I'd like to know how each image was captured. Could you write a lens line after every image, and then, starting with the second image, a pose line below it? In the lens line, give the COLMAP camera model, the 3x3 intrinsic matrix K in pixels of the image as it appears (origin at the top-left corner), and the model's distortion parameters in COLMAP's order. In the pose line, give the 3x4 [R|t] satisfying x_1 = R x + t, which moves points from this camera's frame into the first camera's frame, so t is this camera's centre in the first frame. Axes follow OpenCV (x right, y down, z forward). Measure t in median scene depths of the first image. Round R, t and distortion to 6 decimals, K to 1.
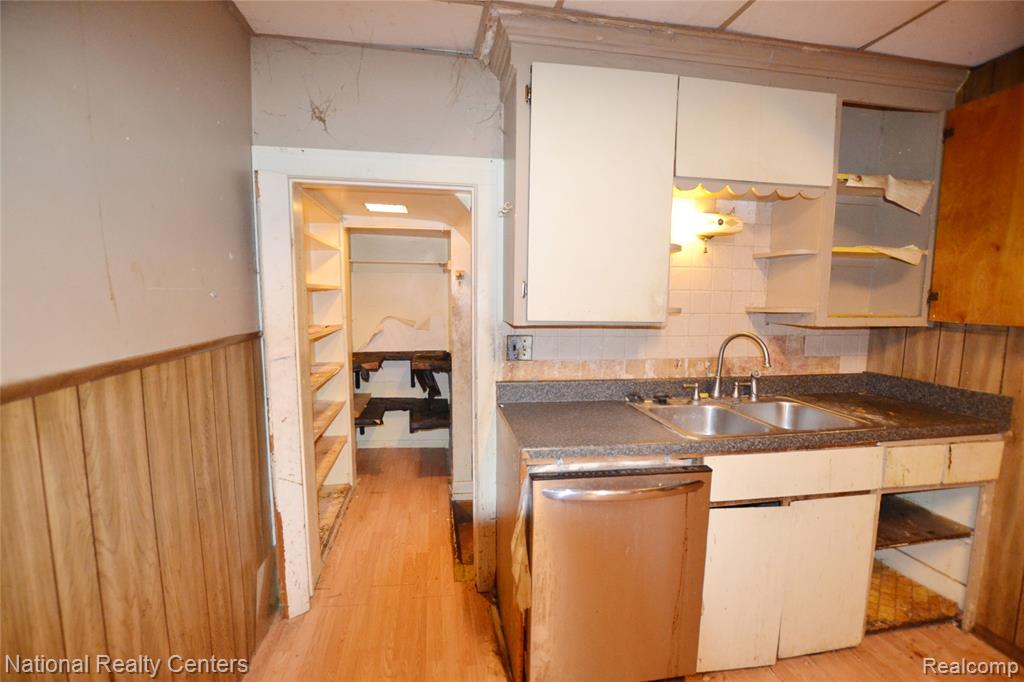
lens RADIAL K [[457.7, 0, 512.3], [0, 457.7, 347.6], [0, 0, 1]] dist [-0.026035, 0.002065]
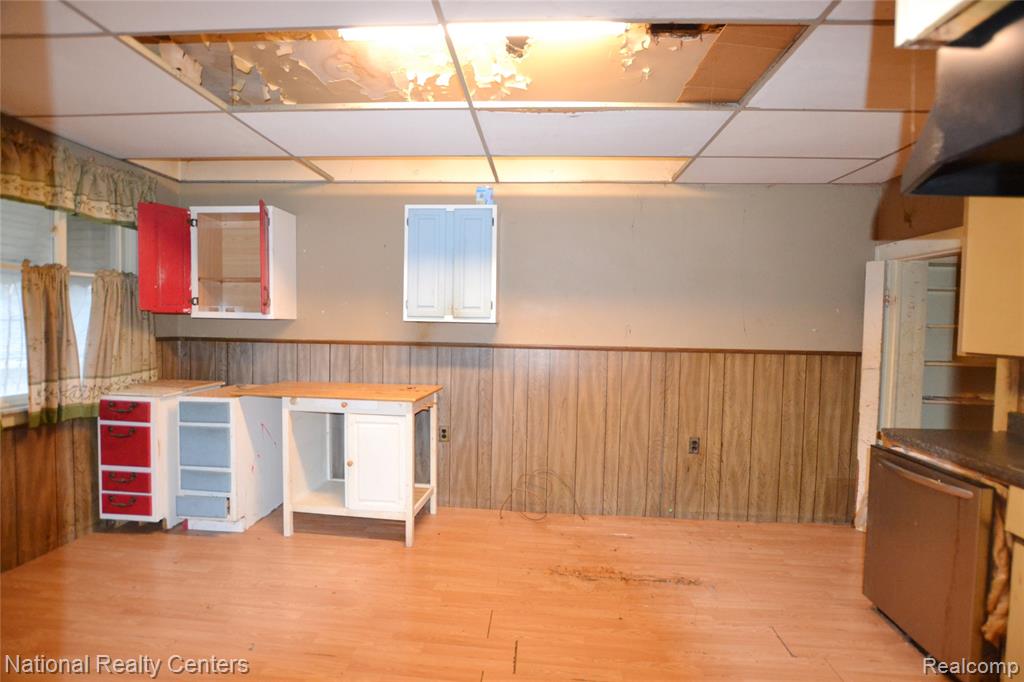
lens RADIAL K [[457.7, 0, 519.6], [0, 457.7, 343.8], [0, 0, 1]] dist [-0.026035, 0.002065]
pose [[-0.224314, 0.021323, -0.974283, 1.331424], [-0.135435, 0.989376, 0.052835, 0.017691], [0.965060, 0.143804, -0.219044, 0.092280]]
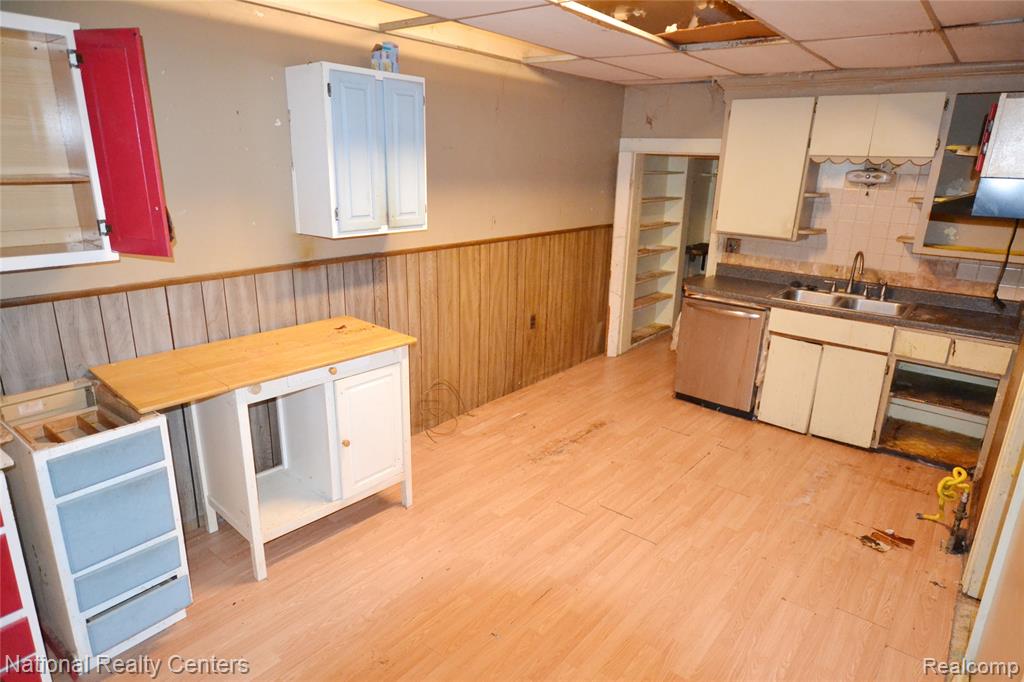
lens RADIAL K [[602.0, 0, 511.5], [0, 602.0, 342.3], [0, 0, 1]] dist [-0.021553, 0.004989]
pose [[0.664853, 0.223424, -0.712778, 1.274973], [-0.106076, 0.972789, 0.205982, -0.024042], [0.739404, -0.061339, 0.670462, -1.309418]]
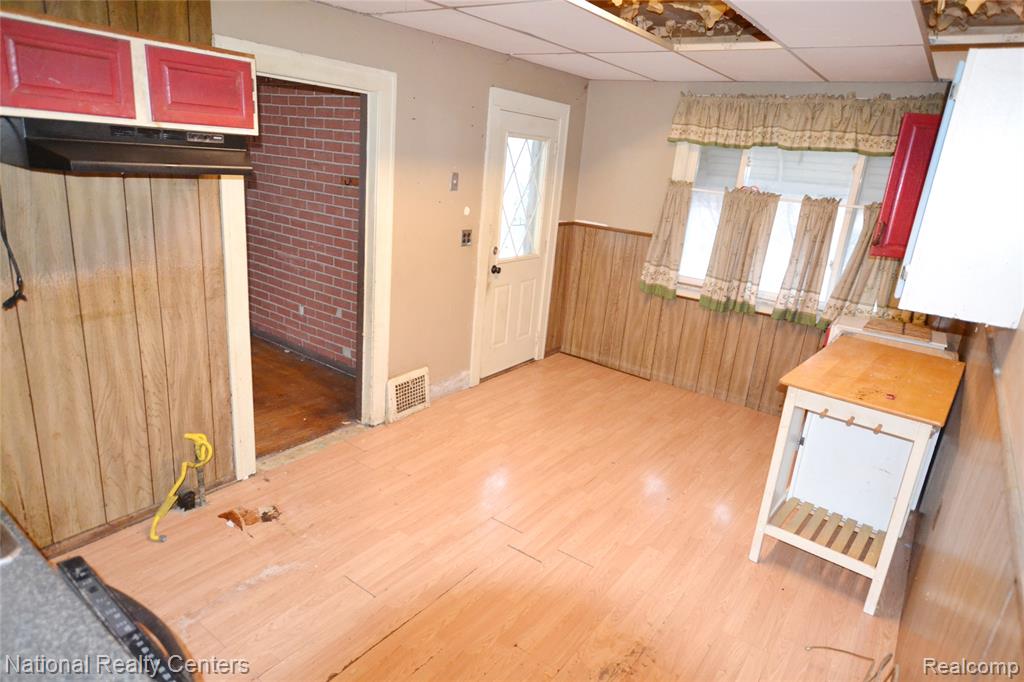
lens RADIAL K [[602.0, 0, 509.5], [0, 602.0, 342.0], [0, 0, 1]] dist [-0.021553, 0.004989]
pose [[-0.693348, -0.276925, 0.665267, -0.387413], [-0.005483, 0.925211, 0.379414, -0.283915], [-0.720582, 0.259419, -0.643012, 0.786211]]
